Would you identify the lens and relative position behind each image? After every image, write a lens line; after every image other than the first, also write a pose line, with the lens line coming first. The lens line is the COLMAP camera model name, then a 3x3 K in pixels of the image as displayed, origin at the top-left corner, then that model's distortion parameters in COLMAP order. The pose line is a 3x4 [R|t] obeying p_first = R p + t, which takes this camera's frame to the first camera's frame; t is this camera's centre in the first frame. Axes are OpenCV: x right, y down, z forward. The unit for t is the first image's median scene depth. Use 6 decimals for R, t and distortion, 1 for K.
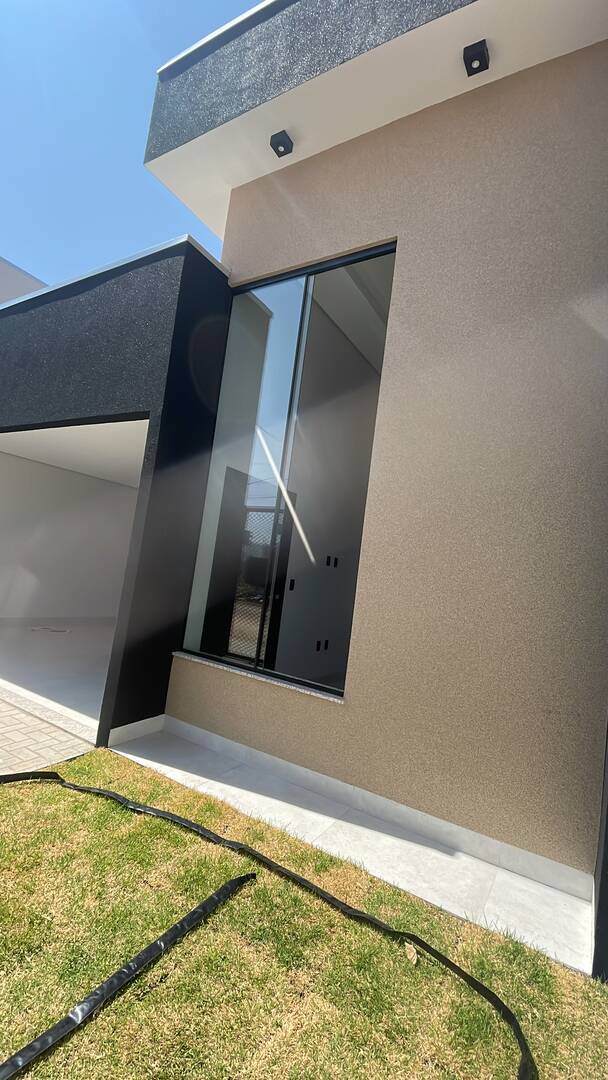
lens RADIAL K [[460.9, 0, 312.1], [0, 460.9, 536.4], [0, 0, 1]] dist [0.002158, -0.013520]
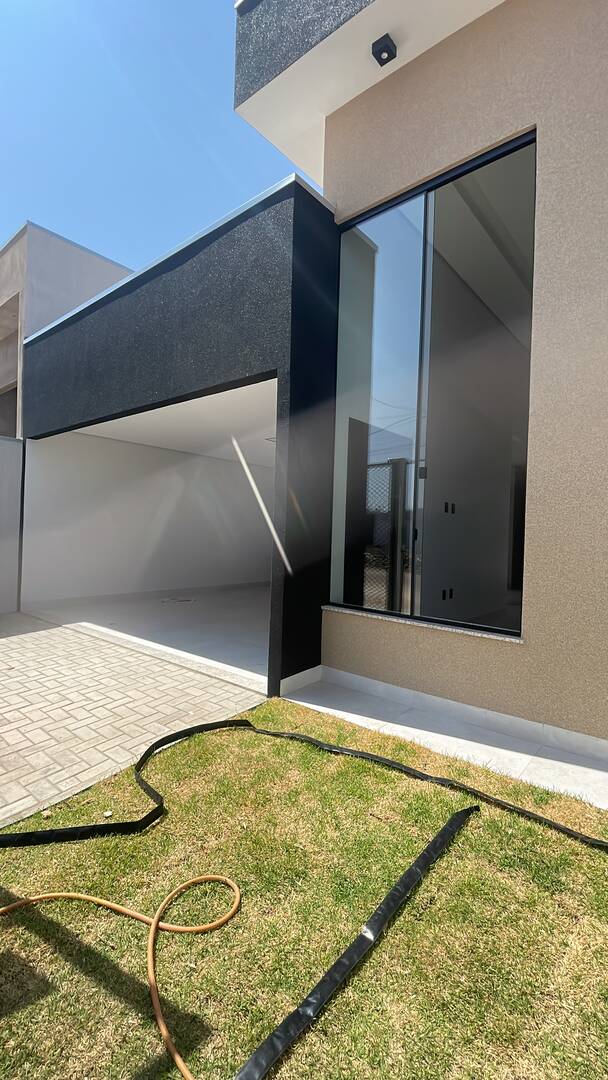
lens RADIAL K [[460.9, 0, 310.2], [0, 460.9, 537.0], [0, 0, 1]] dist [0.002158, -0.013520]
pose [[0.982989, -0.093284, -0.158212, -0.194607], [0.106170, 0.991513, 0.075034, 0.024794], [0.149870, -0.090555, 0.984550, 0.004729]]
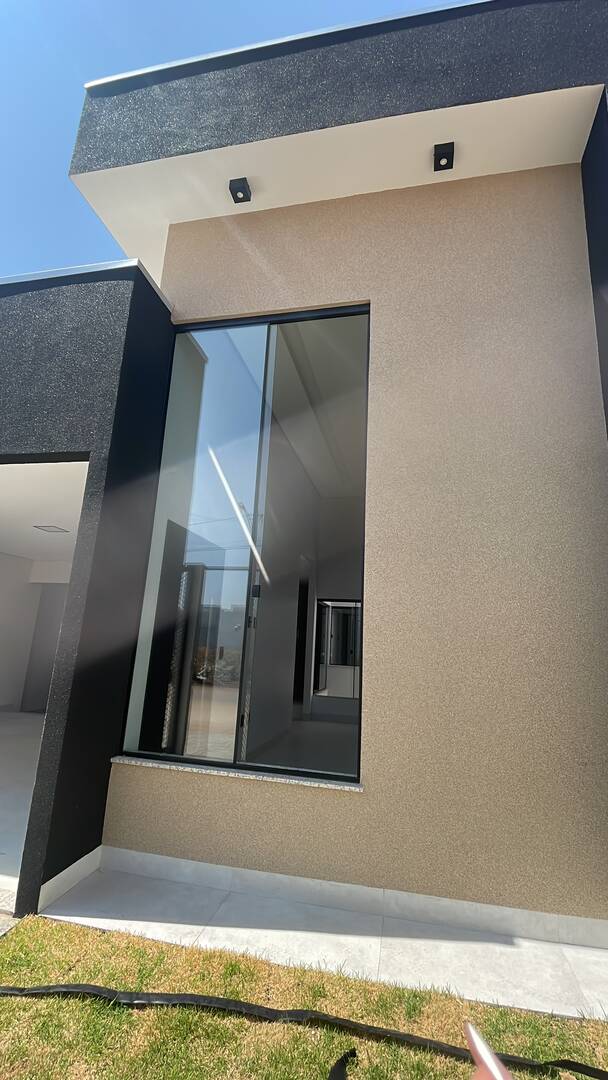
lens RADIAL K [[460.9, 0, 305.1], [0, 460.9, 539.6], [0, 0, 1]] dist [0.002158, -0.013520]
pose [[0.943708, -0.002809, 0.330768, -0.319214], [0.041221, 0.993168, -0.109172, -0.017784], [-0.328202, 0.116662, 0.937376, 0.163817]]
